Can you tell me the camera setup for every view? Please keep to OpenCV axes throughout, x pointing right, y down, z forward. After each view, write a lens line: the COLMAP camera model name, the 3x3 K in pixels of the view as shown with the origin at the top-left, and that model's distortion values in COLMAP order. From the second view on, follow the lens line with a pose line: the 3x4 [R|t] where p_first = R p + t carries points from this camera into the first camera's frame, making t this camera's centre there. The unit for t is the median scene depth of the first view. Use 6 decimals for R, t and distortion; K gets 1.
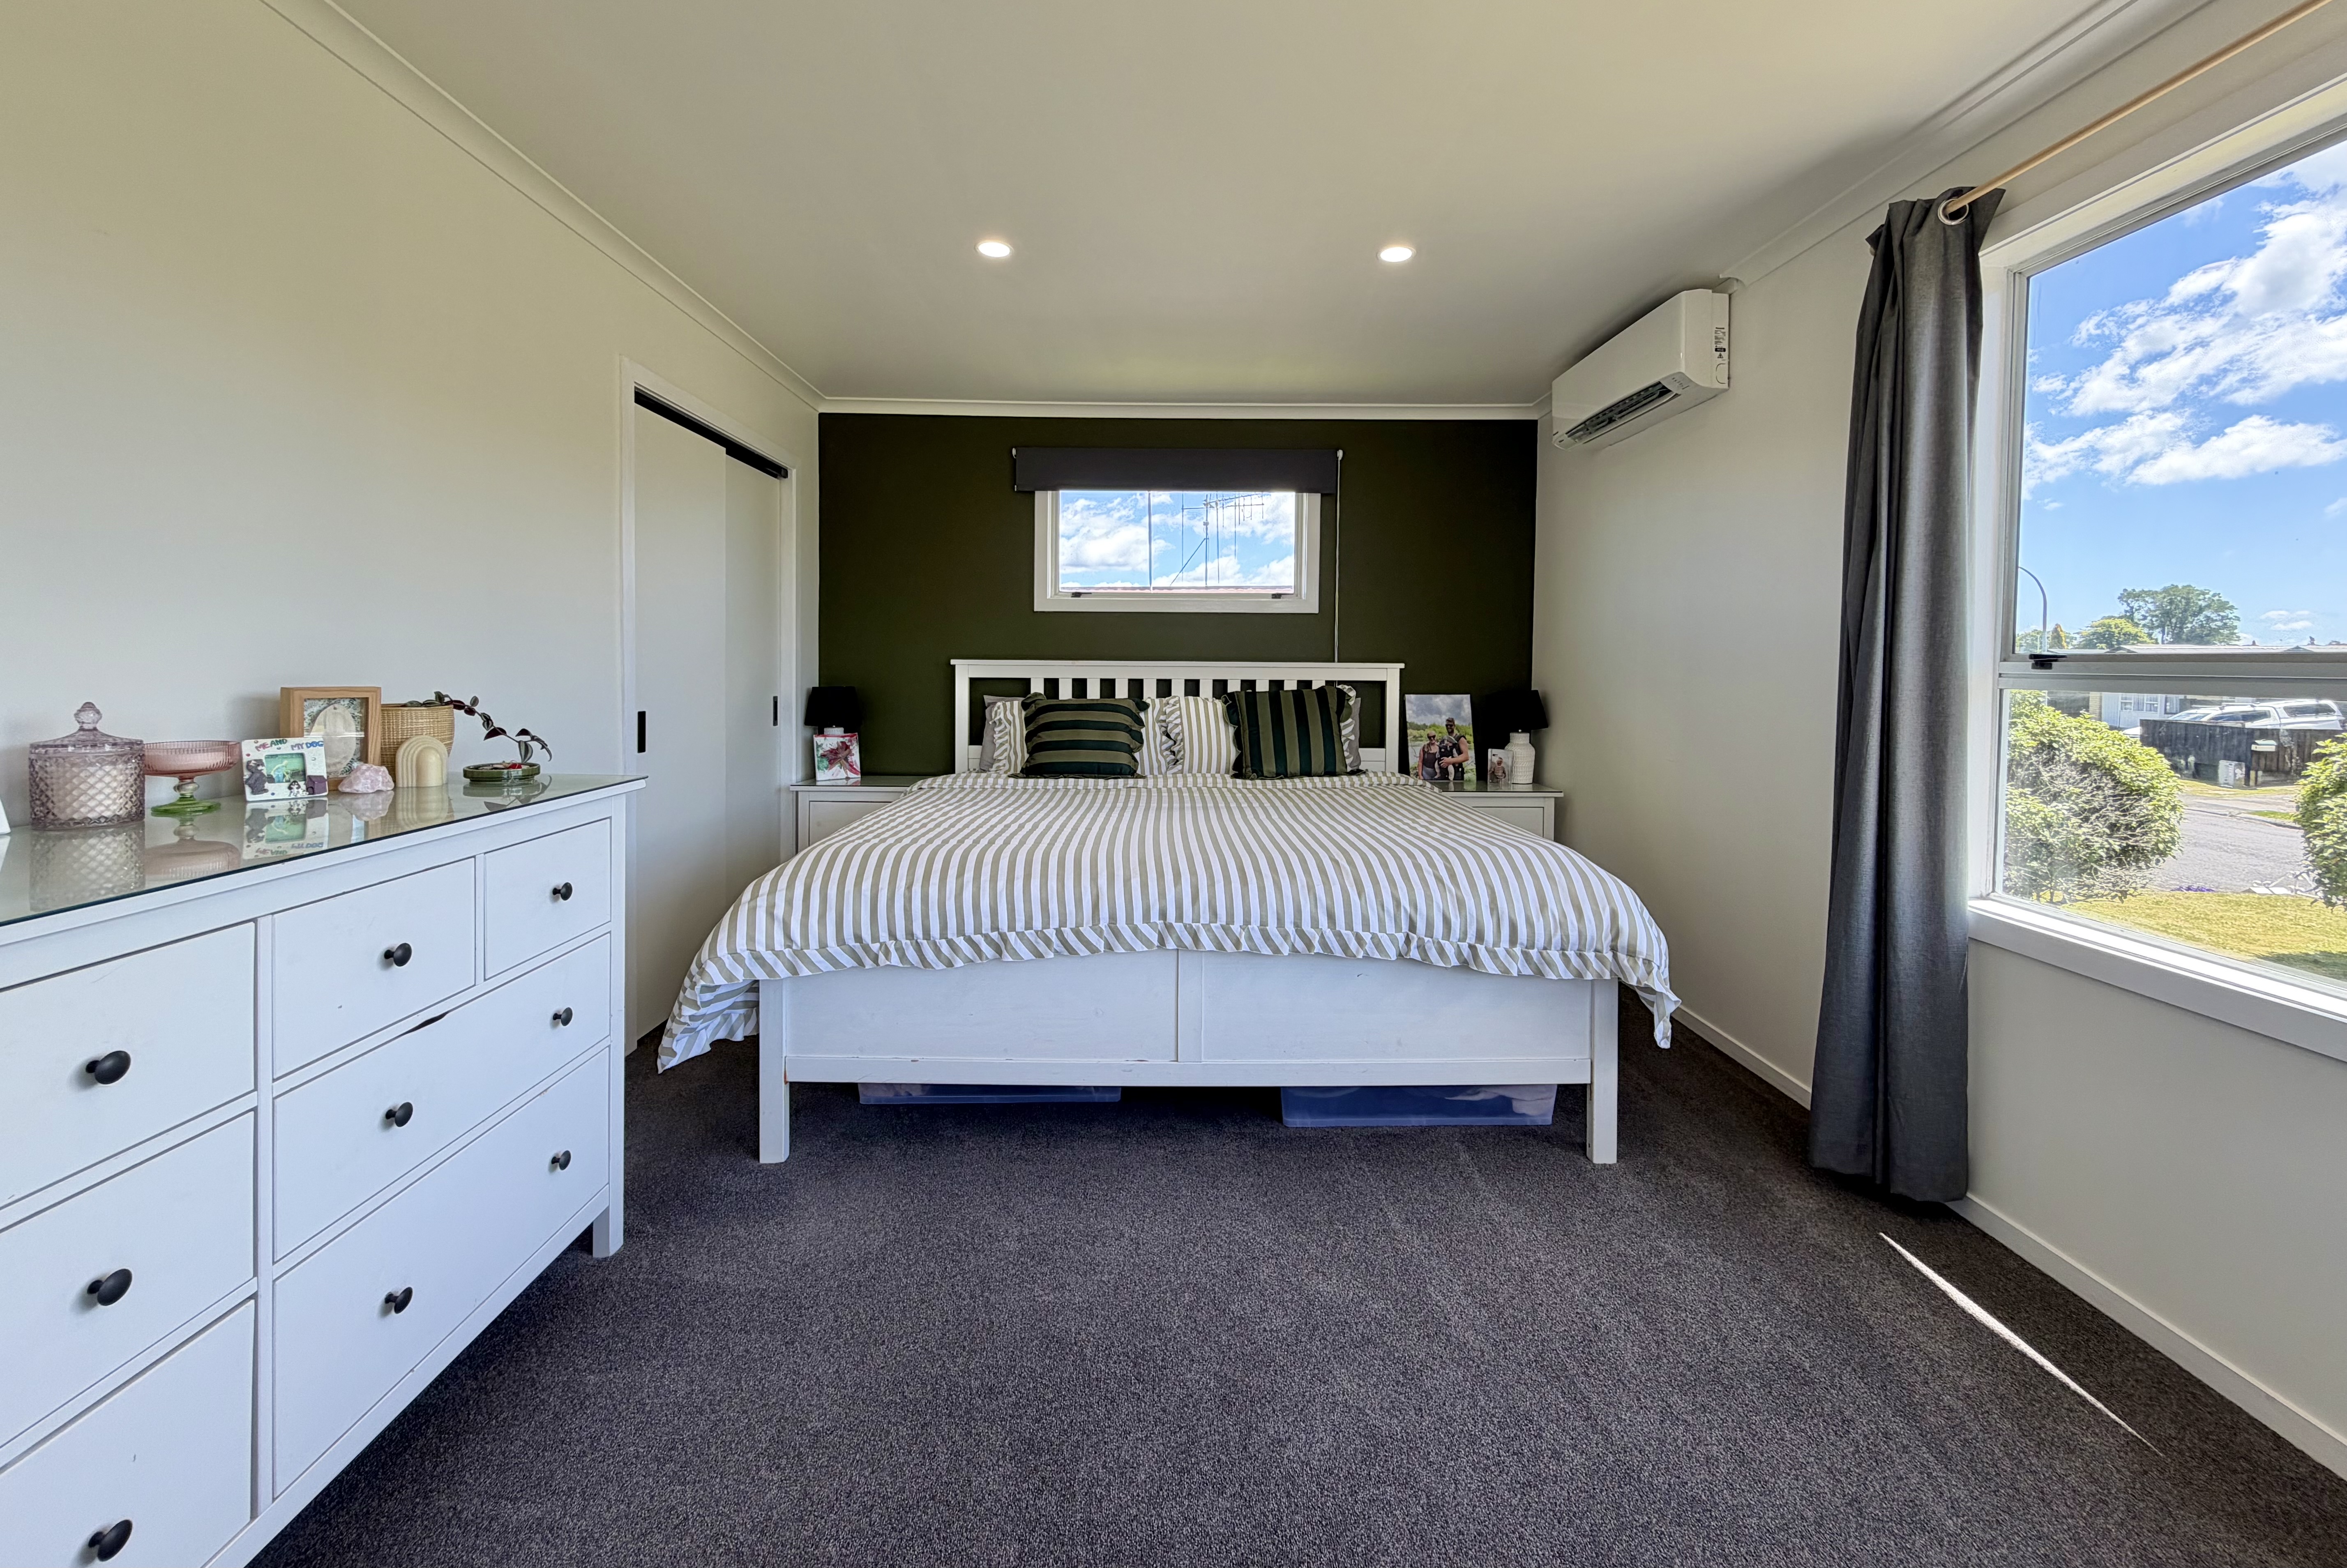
lens RADIAL K [[956.2, 0, 1165.6], [0, 956.2, 671.7], [0, 0, 1]] dist [-0.000103, -0.000192]
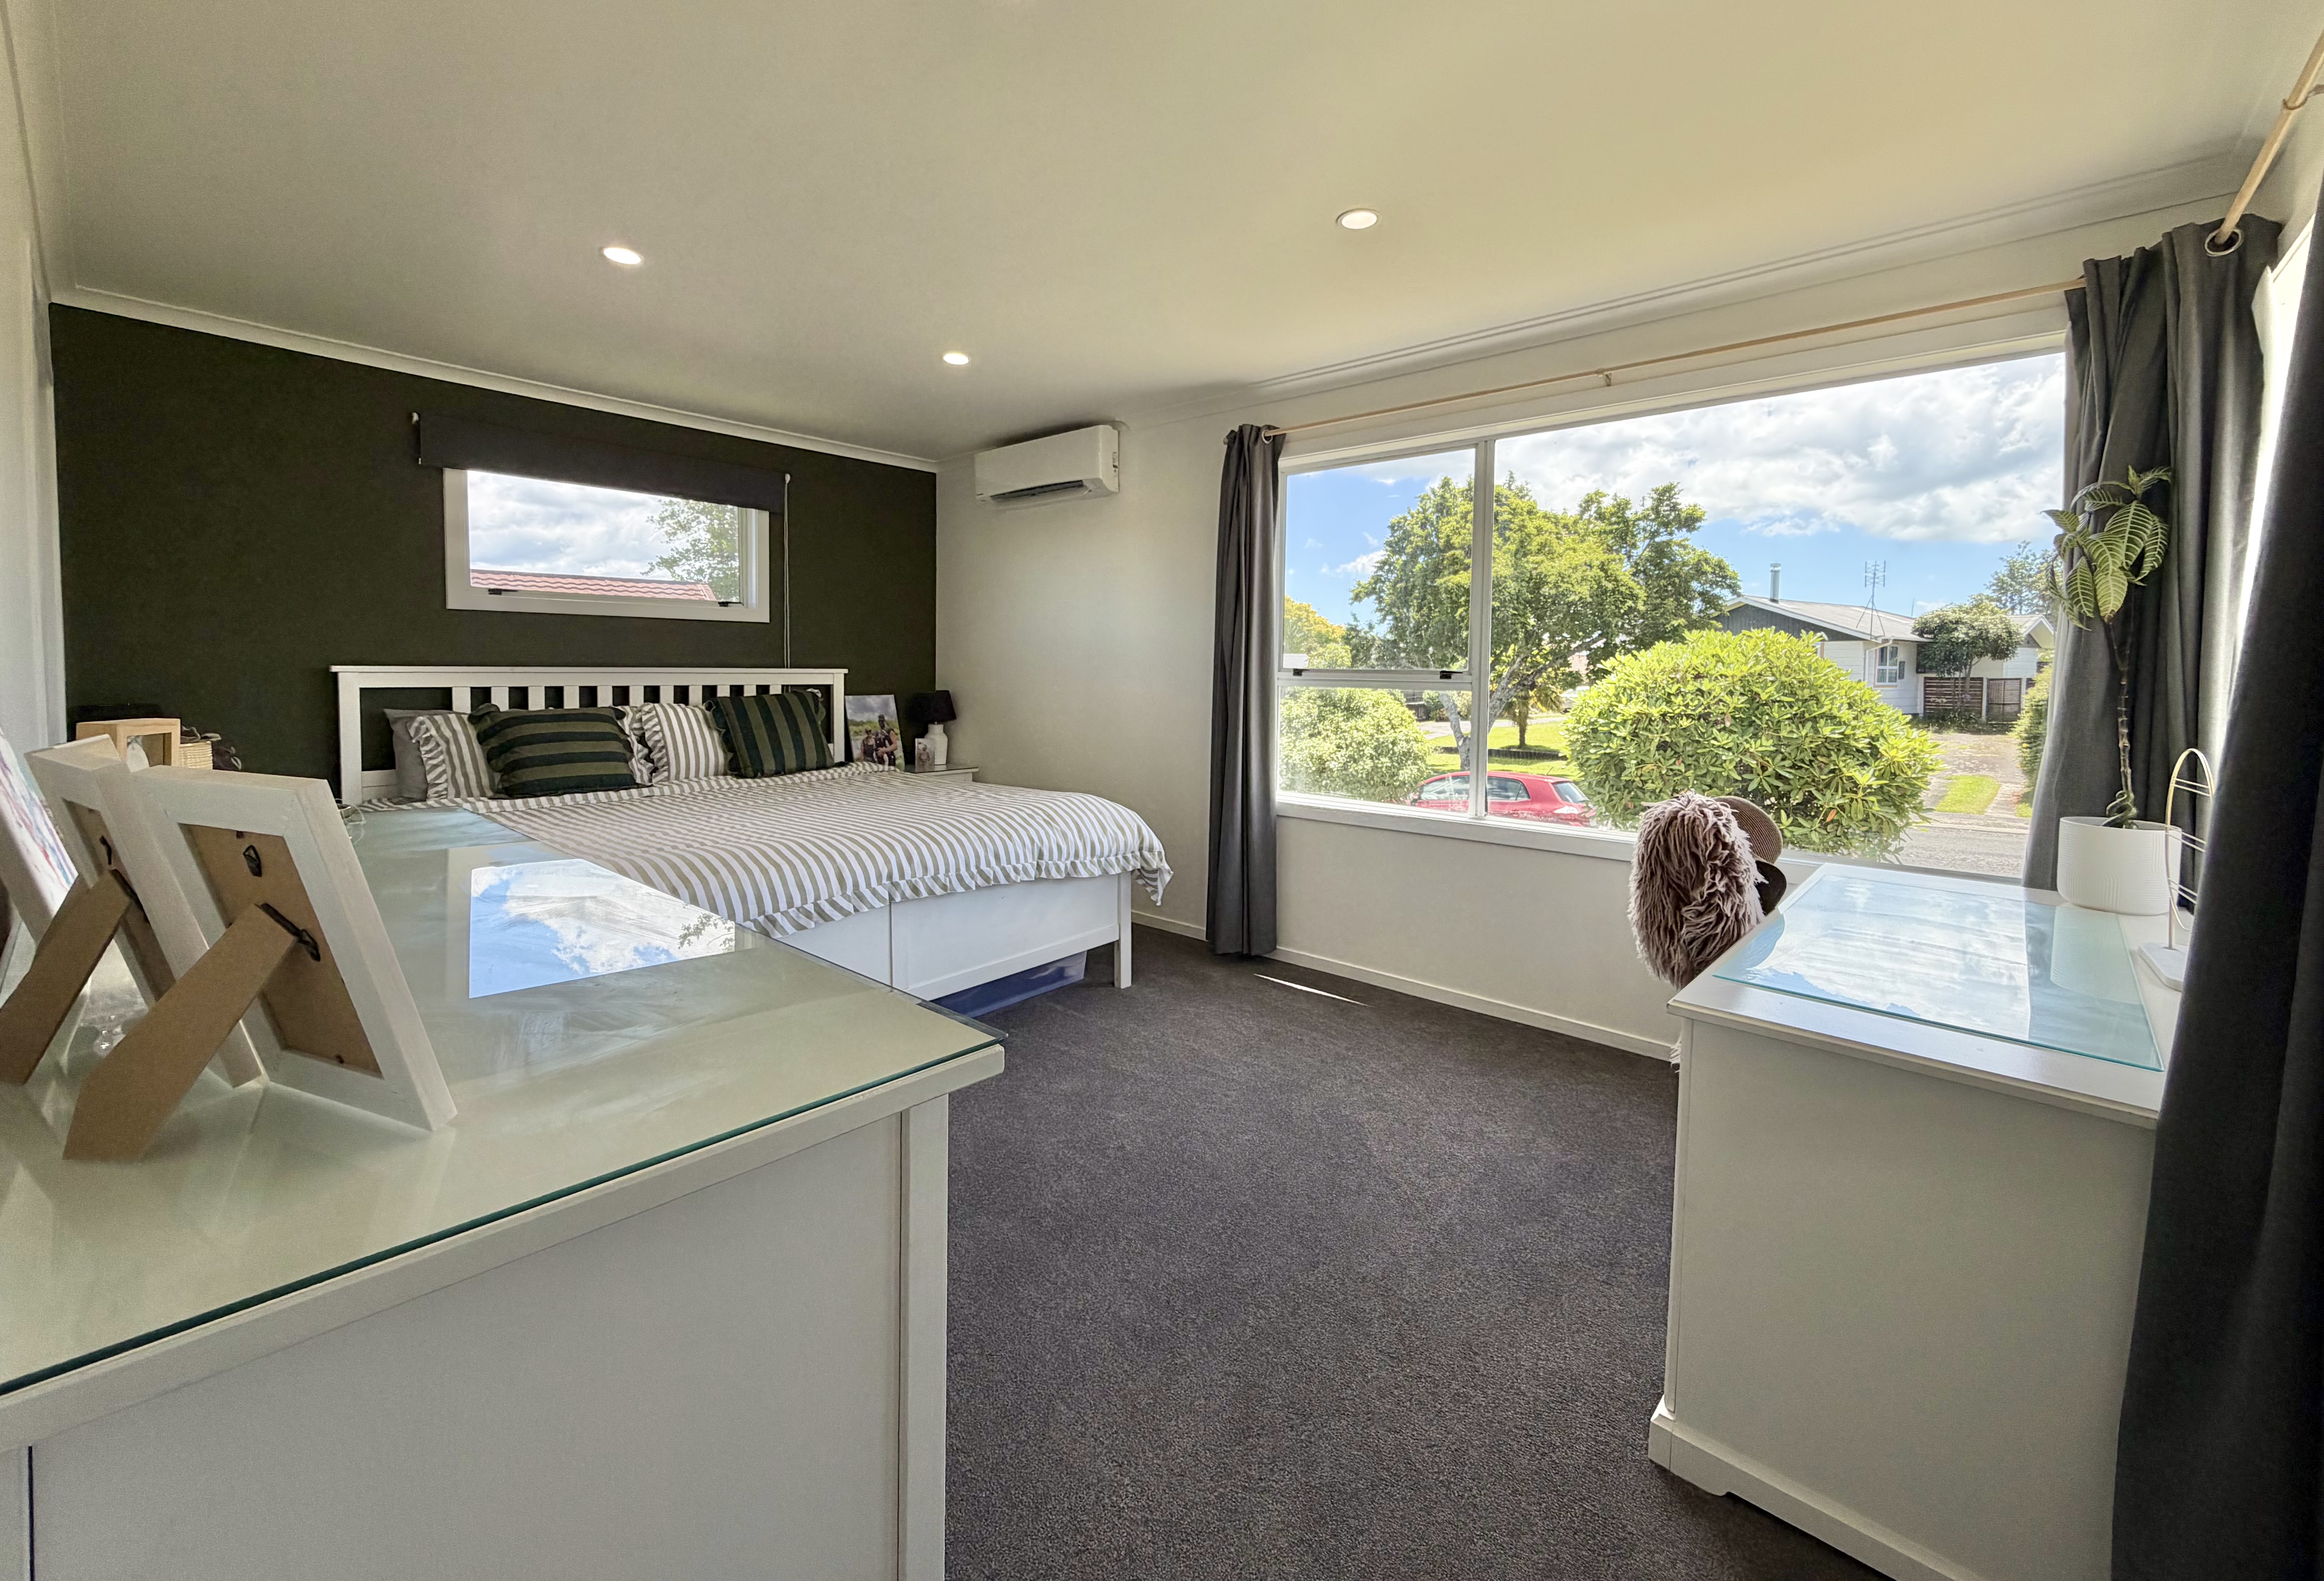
lens RADIAL K [[975.6, 0, 1159.2], [0, 975.6, 676.7], [0, 0, 1]] dist [-0.000075, 0.000198]
pose [[0.652452, -0.008854, 0.757778, -0.430188], [0.001935, 0.999948, 0.010017, -0.011327], [-0.757828, -0.005069, 0.652435, -0.058835]]
